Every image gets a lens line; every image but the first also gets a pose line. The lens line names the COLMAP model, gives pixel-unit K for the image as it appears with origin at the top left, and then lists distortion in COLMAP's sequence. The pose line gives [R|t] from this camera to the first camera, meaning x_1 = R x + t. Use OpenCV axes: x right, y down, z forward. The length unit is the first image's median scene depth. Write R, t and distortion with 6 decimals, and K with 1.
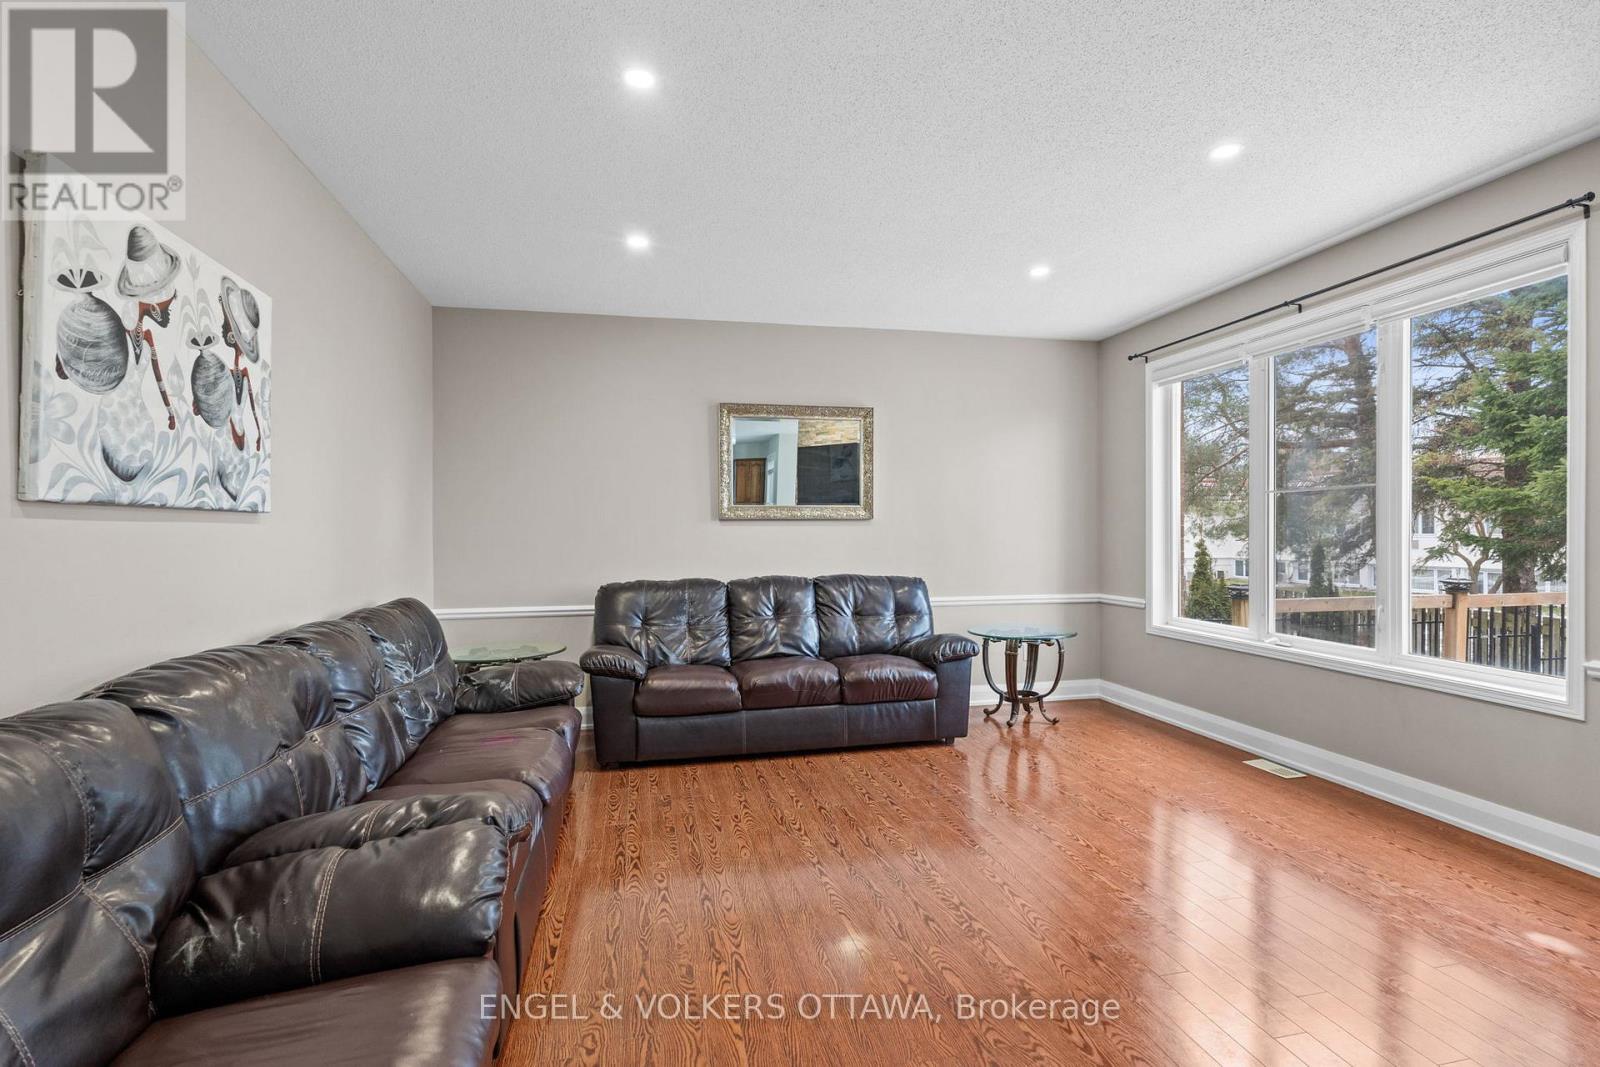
lens RADIAL K [[729.5, 0, 800.0], [0, 729.5, 533.5], [0, 0, 1]] dist [-0.000331, -0.000680]
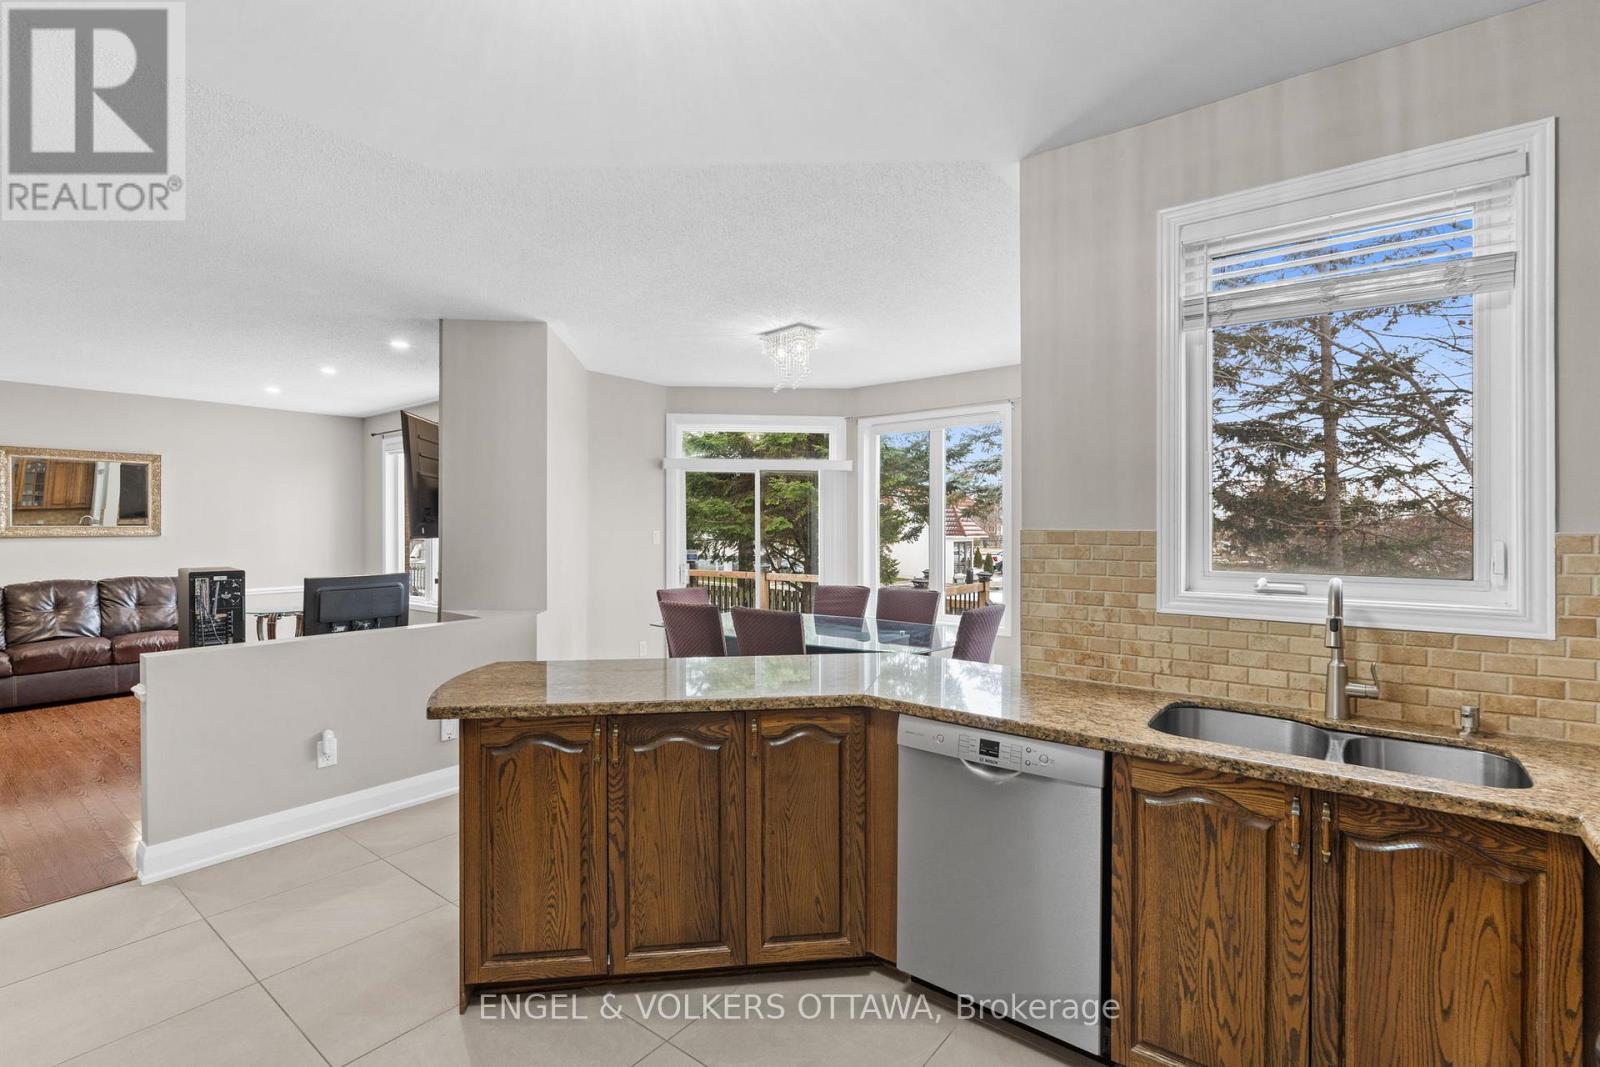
lens RADIAL K [[729.5, 0, 800.0], [0, 729.5, 533.5], [0, 0, 1]] dist [-0.000331, -0.000680]
pose [[0.774167, -0.002128, 0.632978, 0.180084], [0.001496, 0.999998, 0.001531, -0.027119], [-0.632980, -0.000238, 0.774168, -0.910084]]
